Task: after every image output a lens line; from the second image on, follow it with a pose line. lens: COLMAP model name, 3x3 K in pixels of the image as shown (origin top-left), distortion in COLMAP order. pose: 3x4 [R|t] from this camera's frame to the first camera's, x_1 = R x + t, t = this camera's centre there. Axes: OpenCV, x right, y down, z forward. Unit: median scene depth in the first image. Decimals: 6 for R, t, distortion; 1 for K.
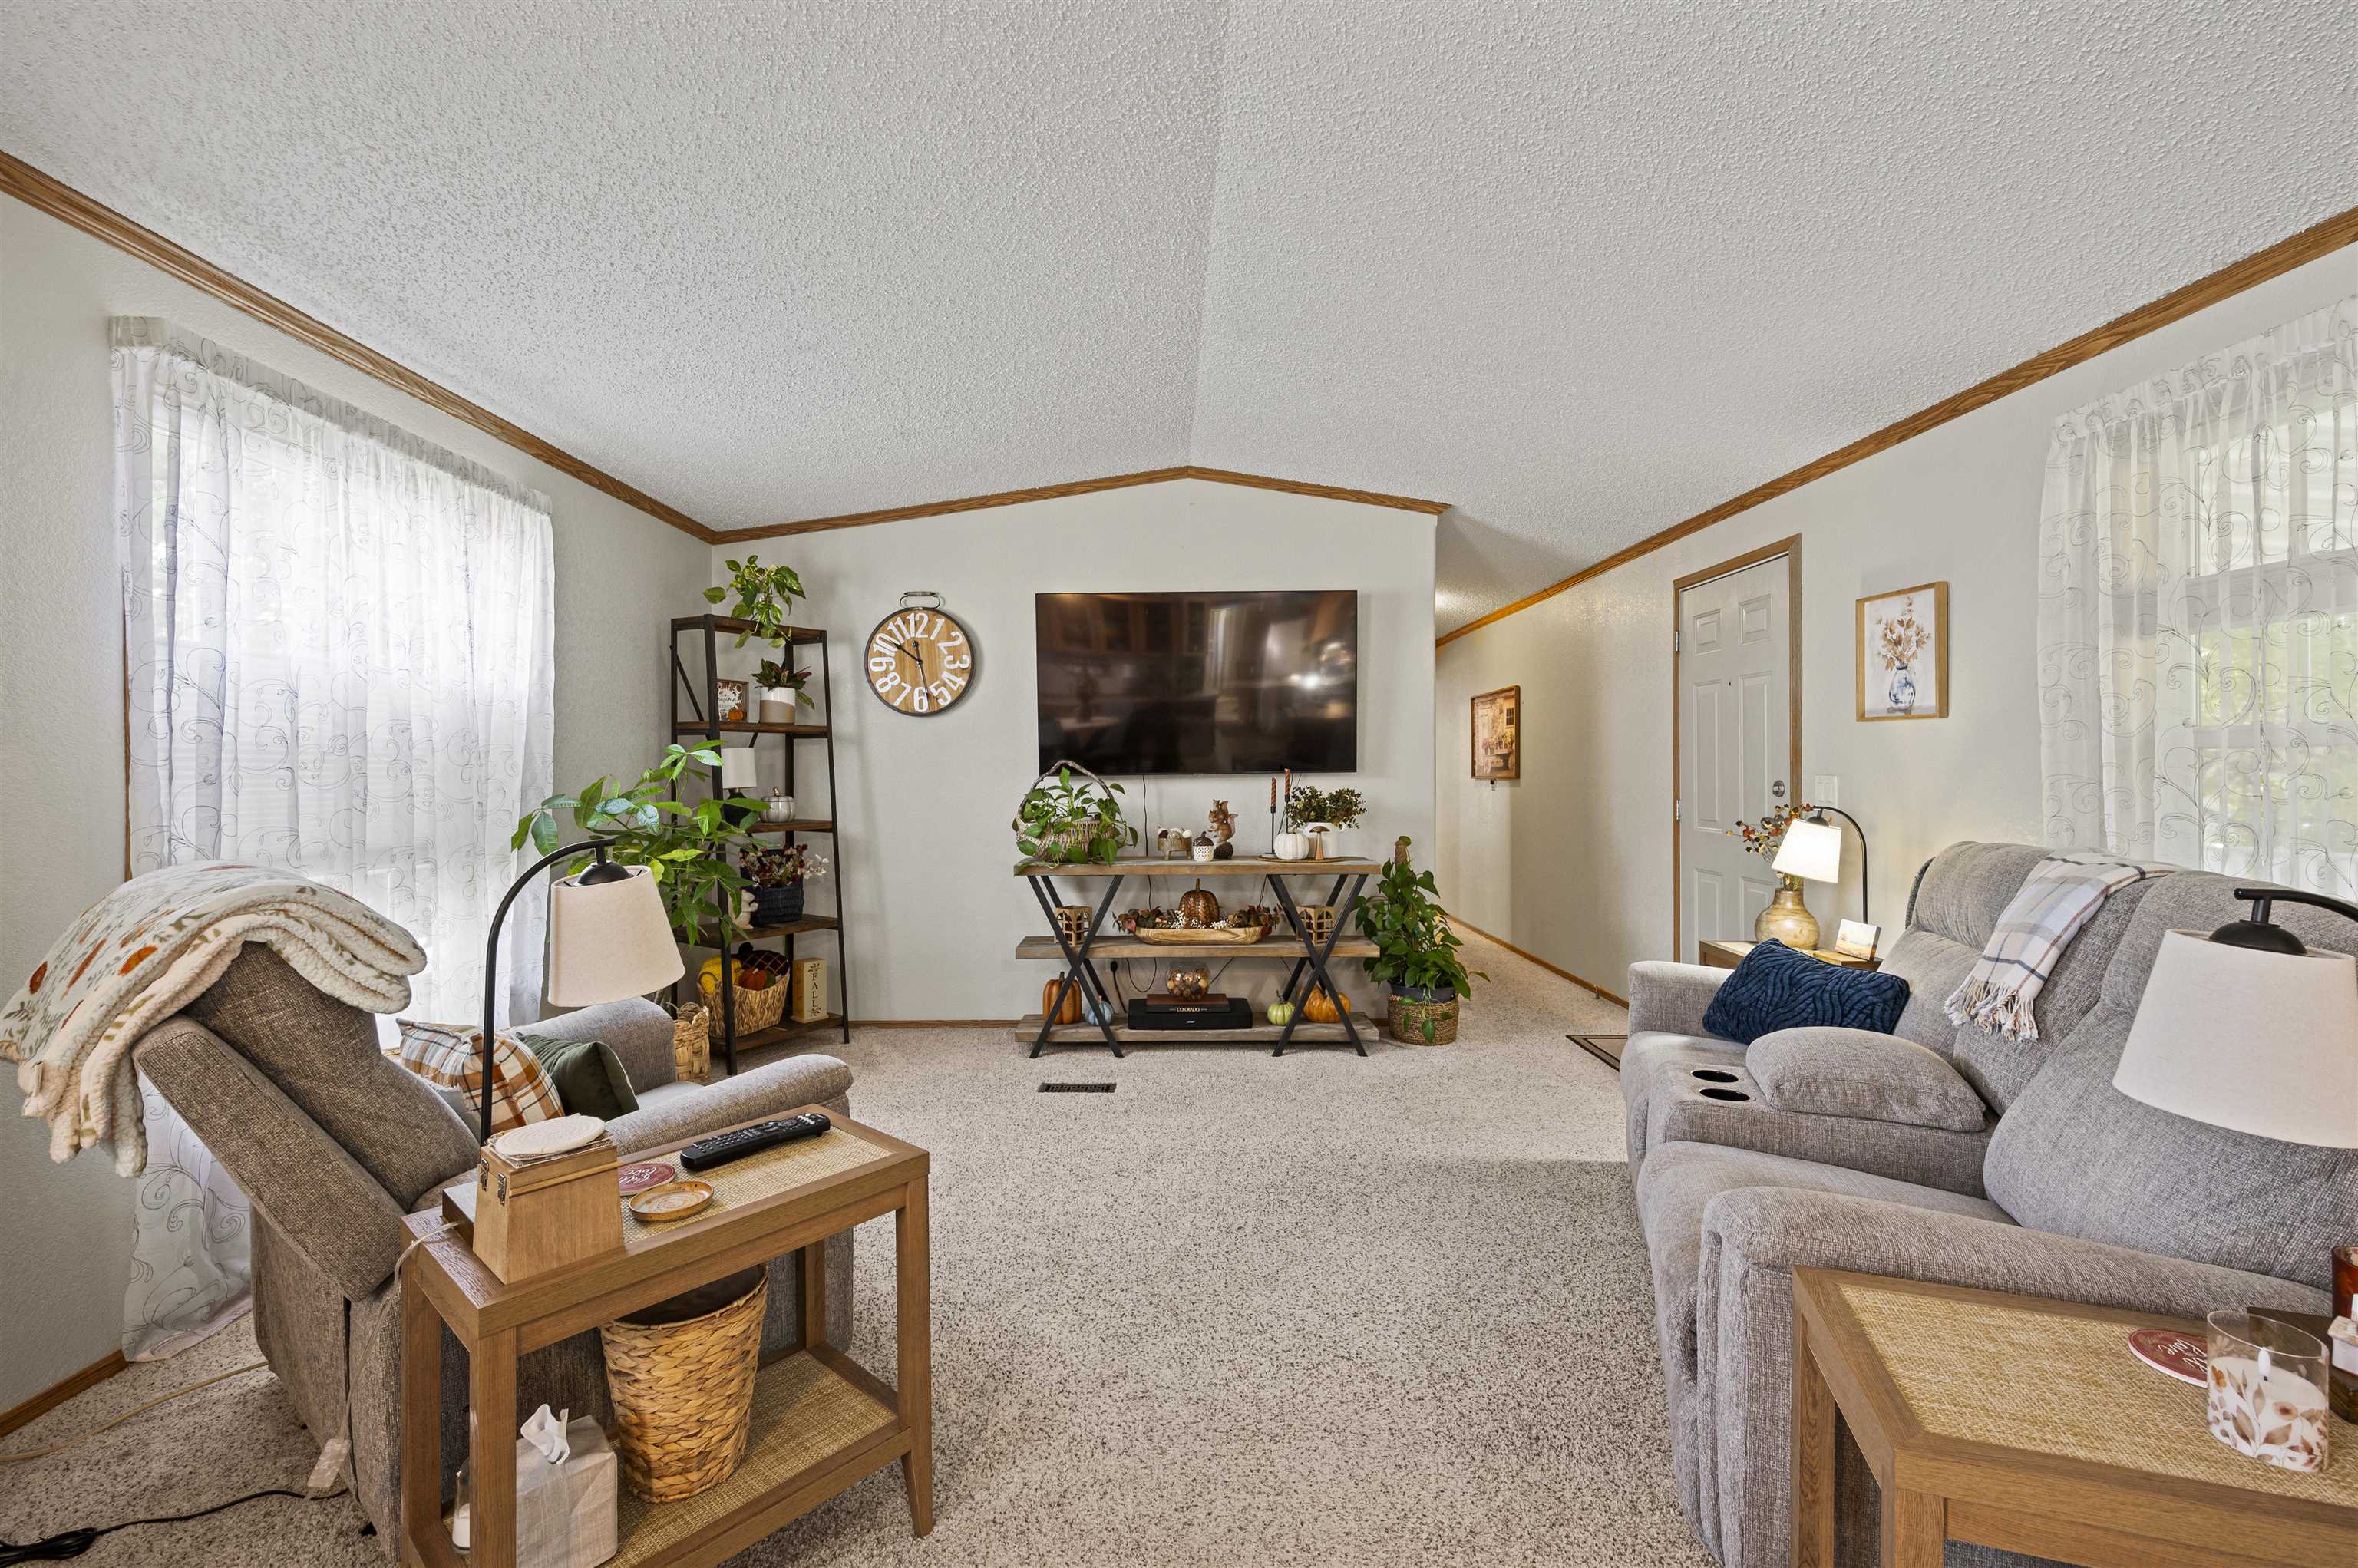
lens RADIAL K [[998.4, 0, 1161.3], [0, 998.4, 769.2], [0, 0, 1]] dist [-0.000449, -0.000249]
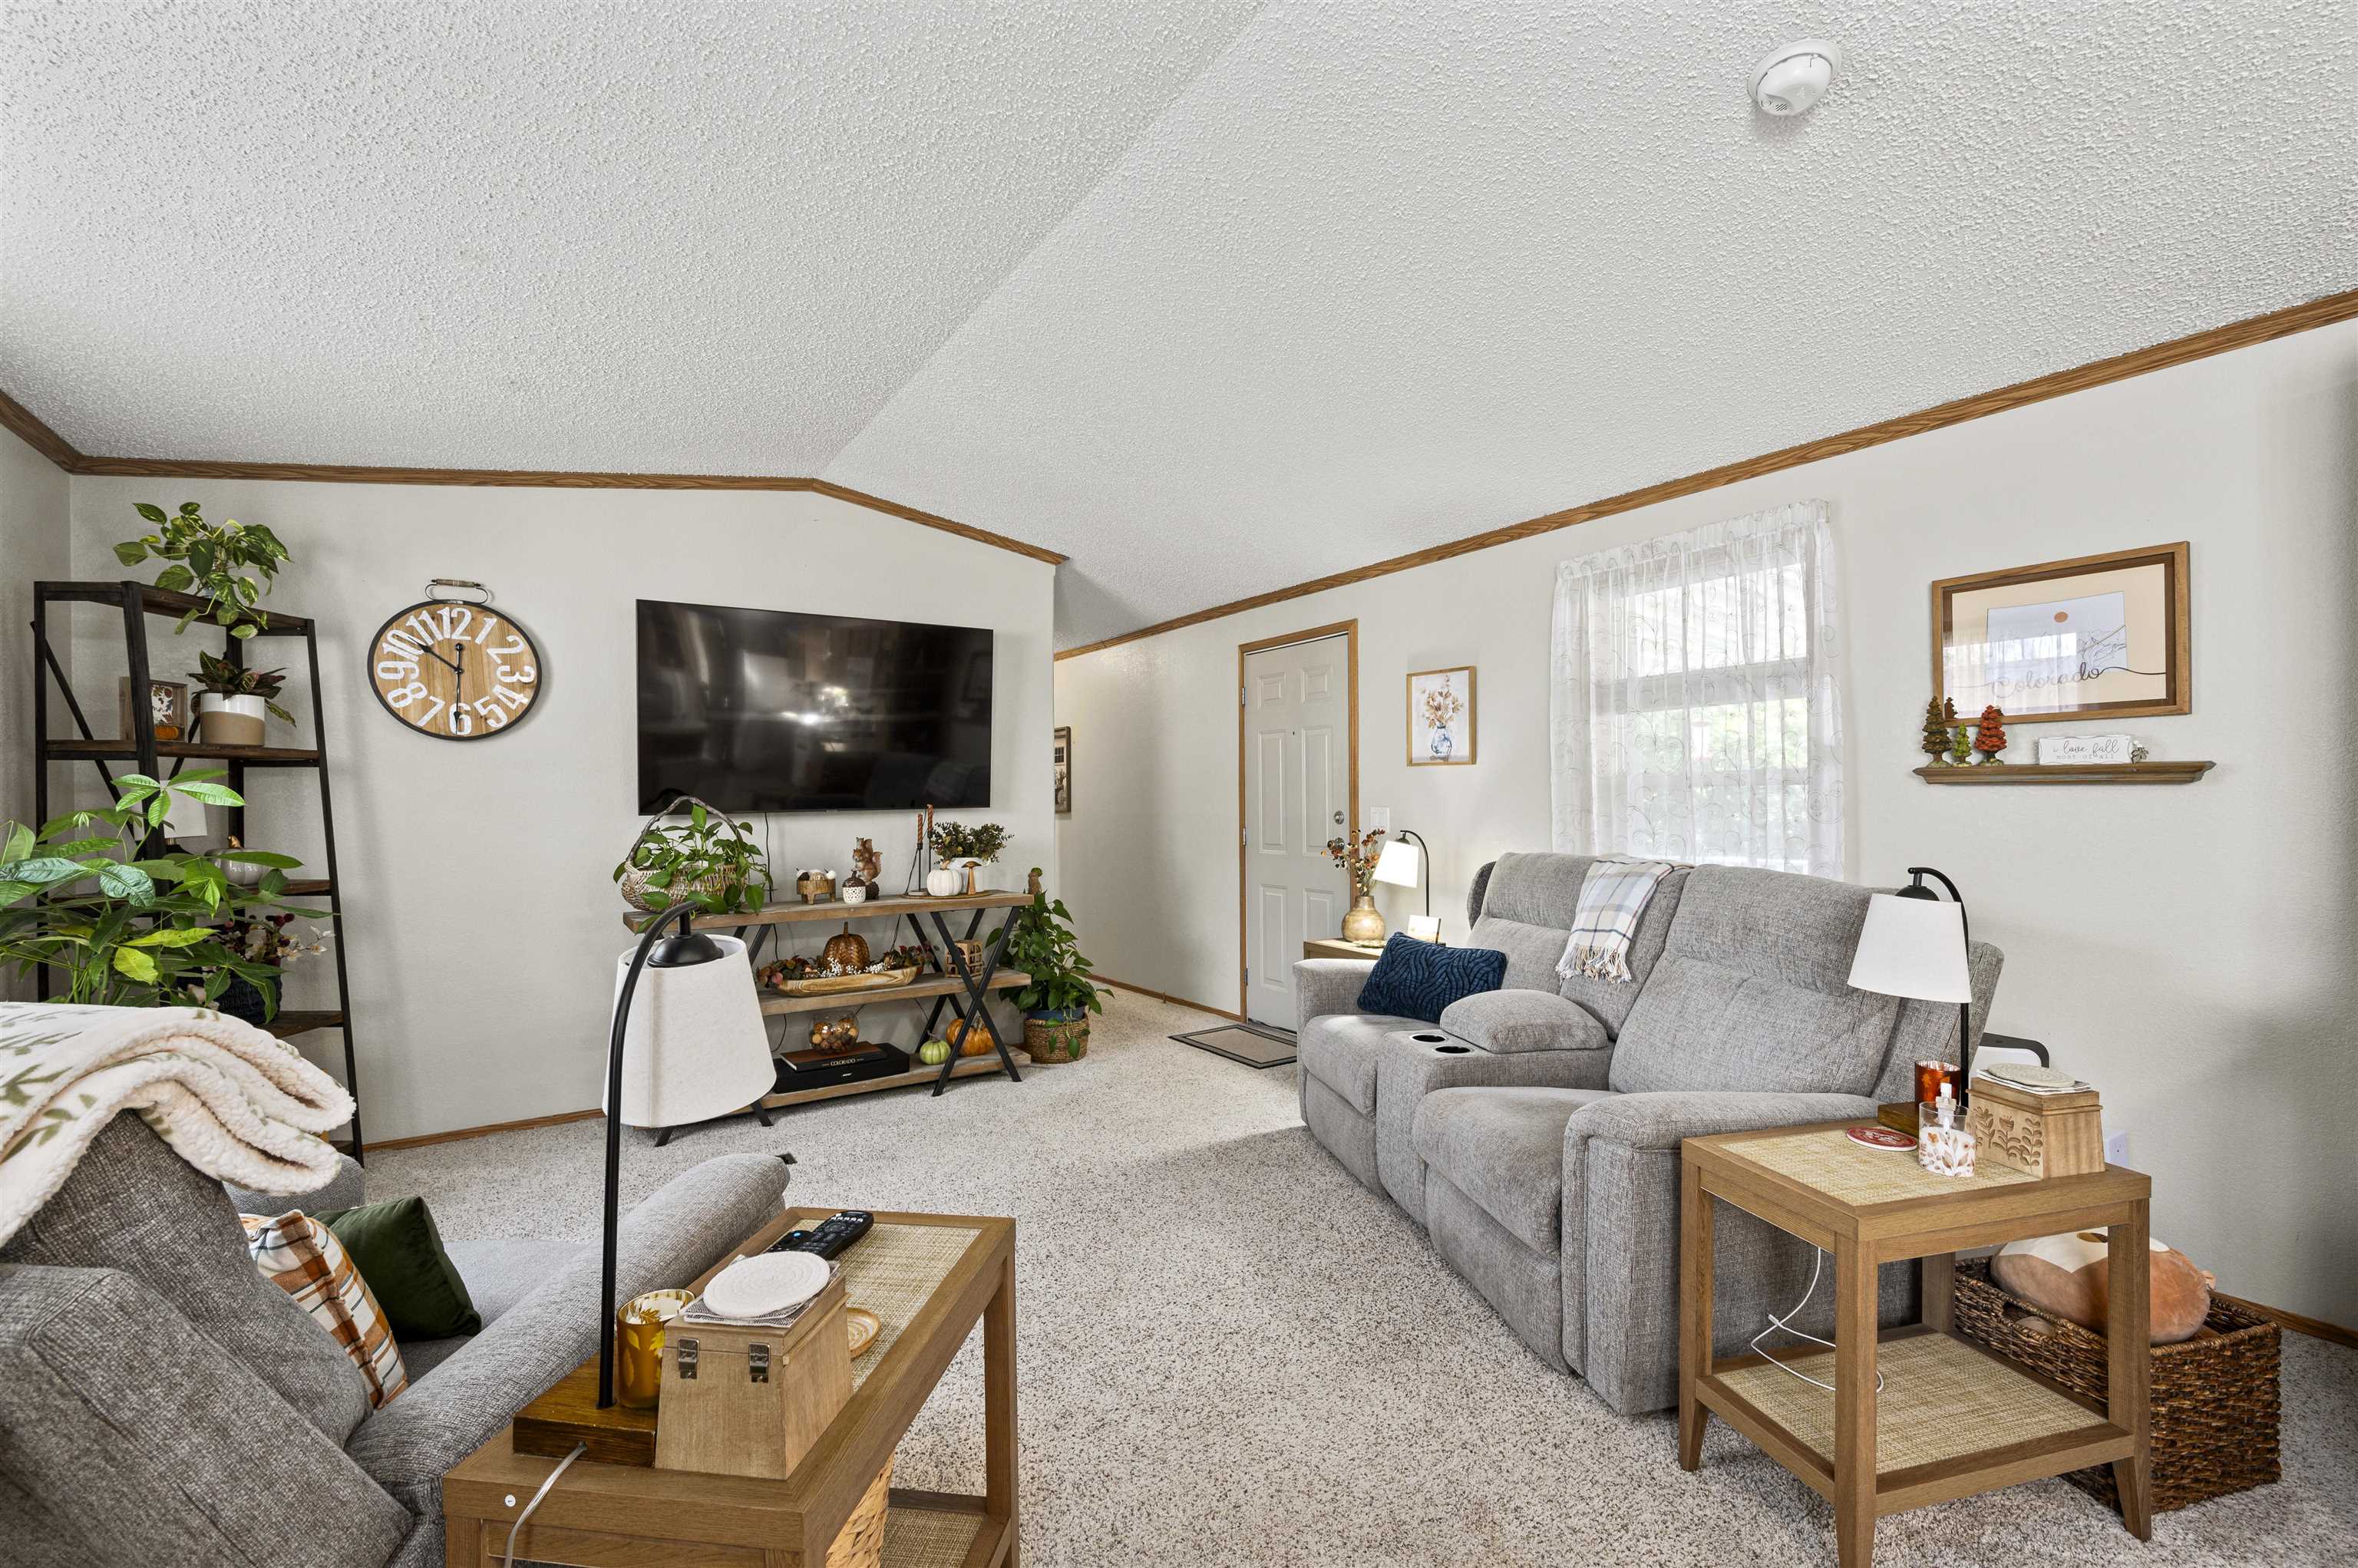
lens RADIAL K [[998.4, 0, 1154.8], [0, 998.4, 806.9], [0, 0, 1]] dist [-0.000449, -0.000249]
pose [[0.836661, -0.008425, 0.547656, -0.240363], [0.006636, 0.999964, 0.005245, -0.001816], [-0.547681, -0.000754, 0.836687, 0.056802]]
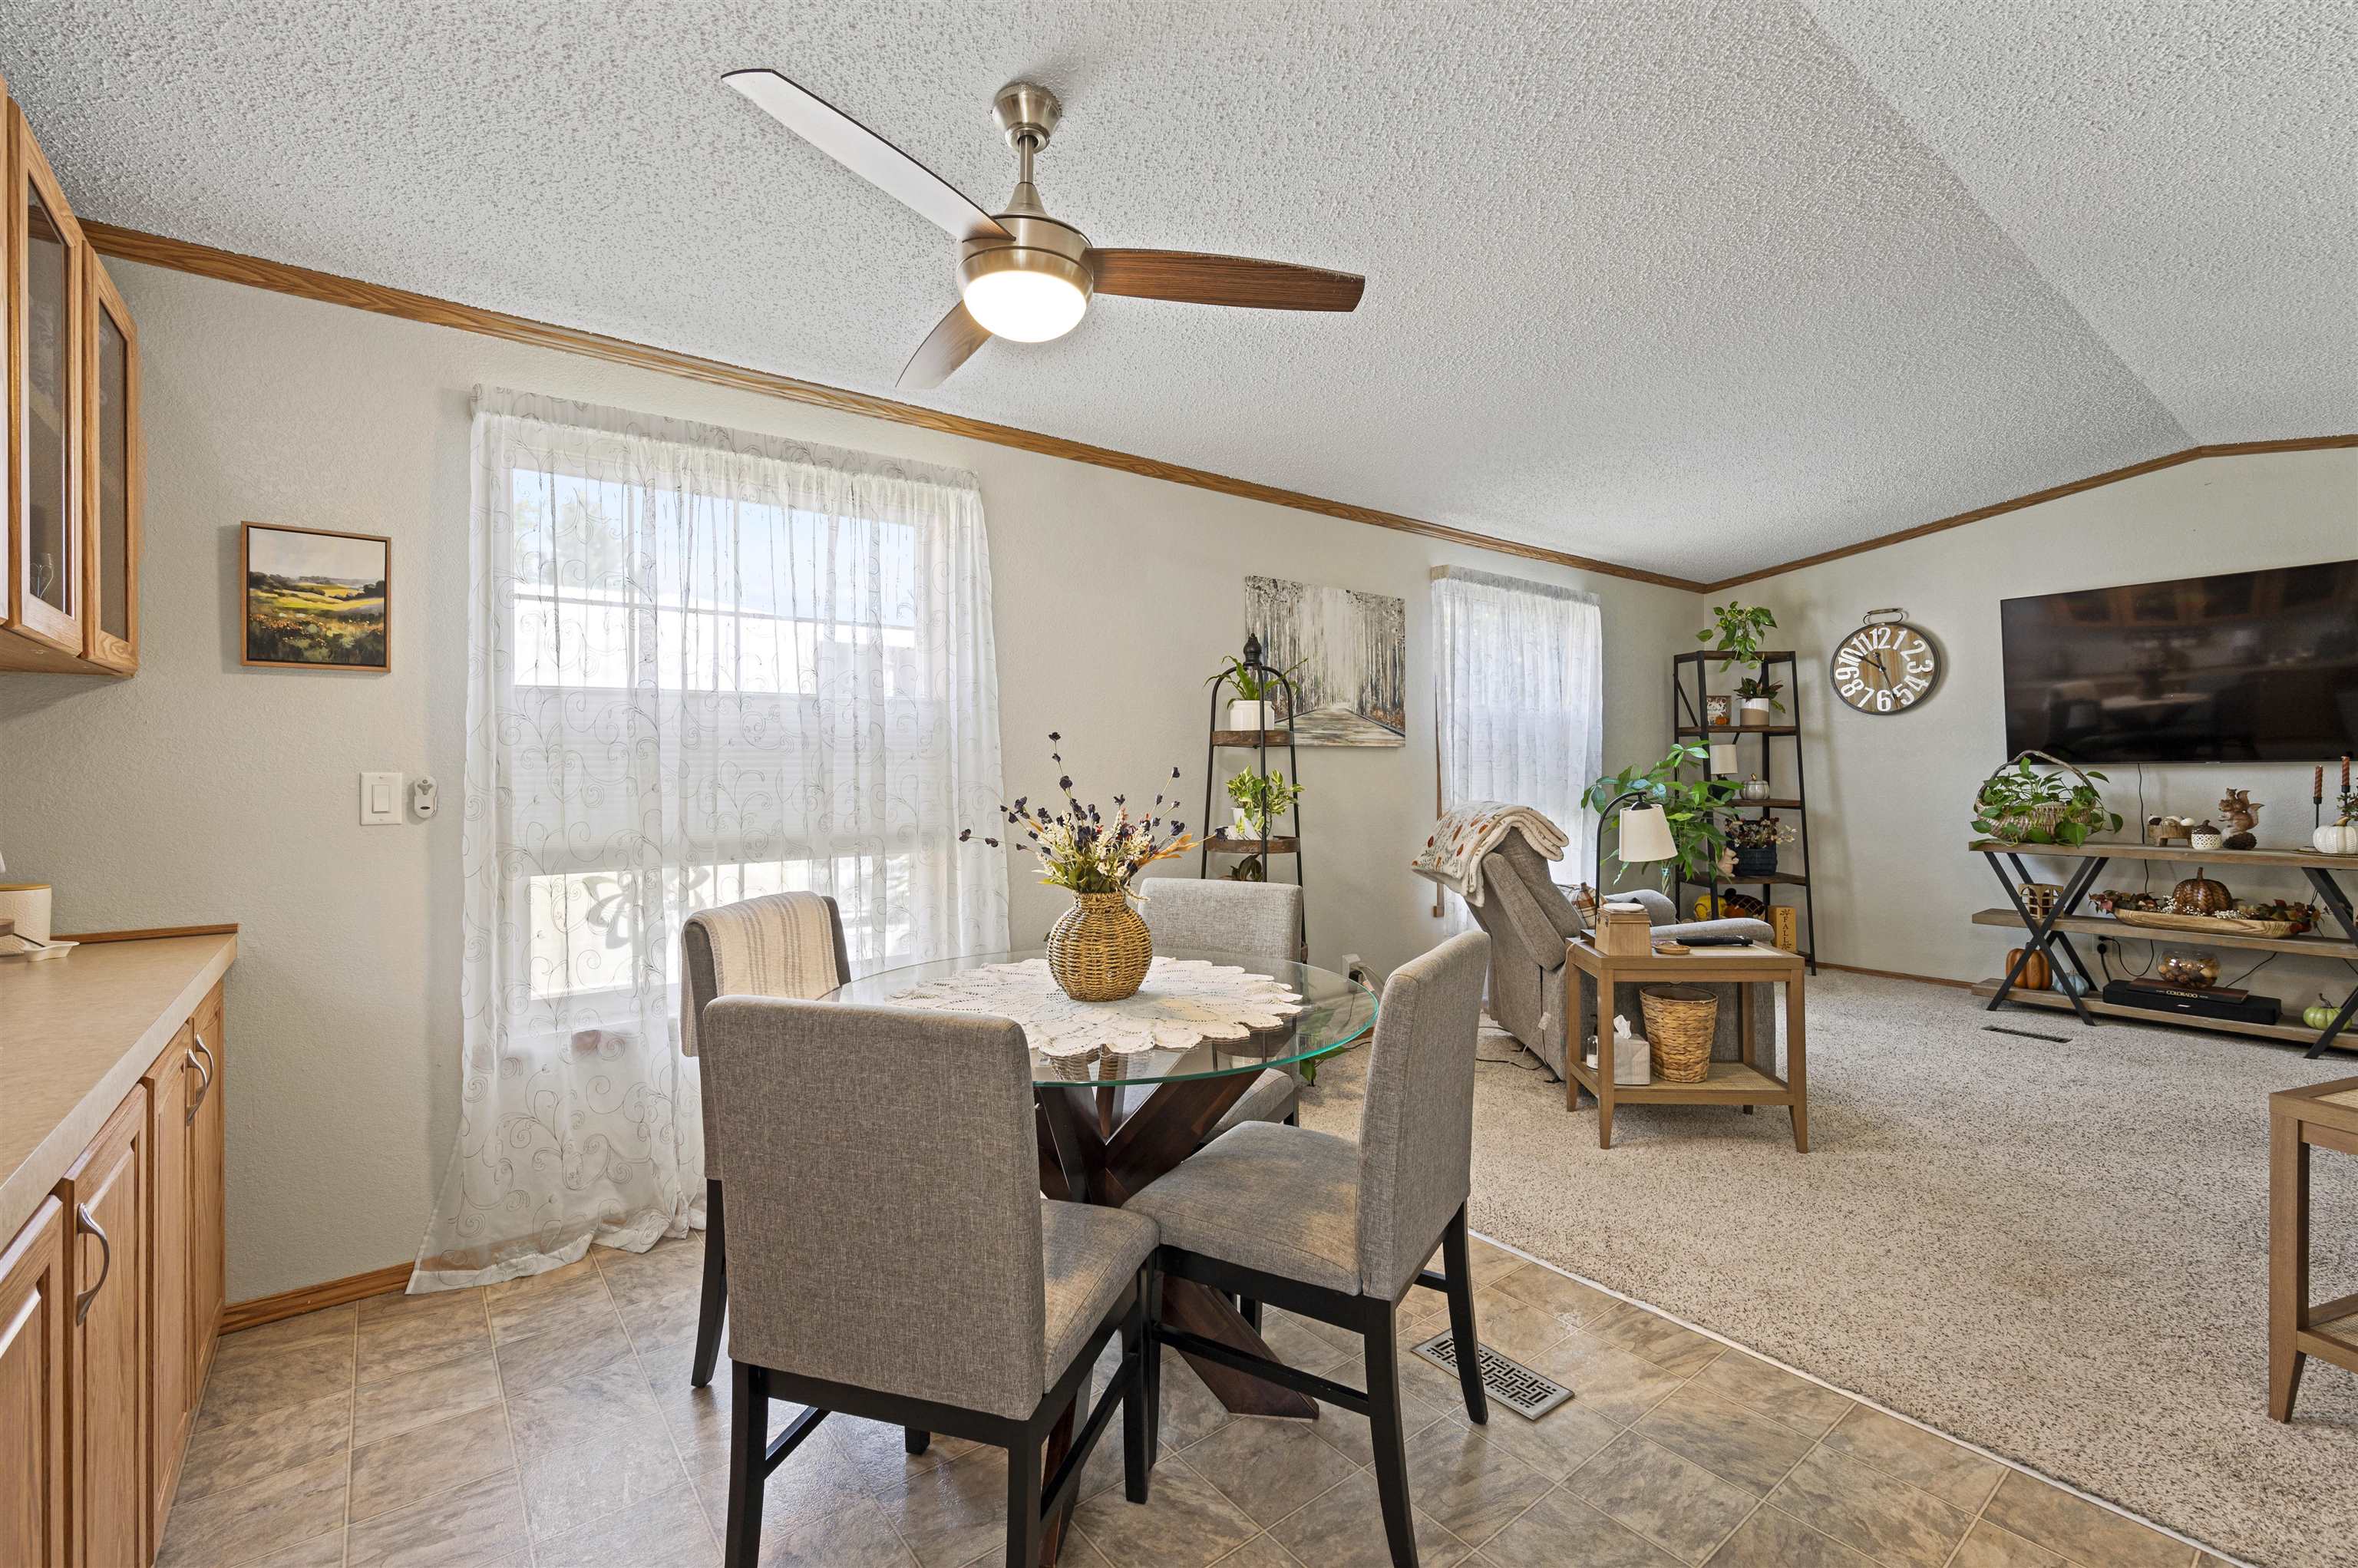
lens RADIAL K [[998.4, 0, 1191.1], [0, 998.4, 761.5], [0, 0, 1]] dist [-0.000449, -0.000249]
pose [[0.613071, -0.004551, -0.790014, 0.213004], [0.005492, 0.999984, -0.001499, -0.000129], [0.790008, -0.003420, 0.613086, -0.421116]]
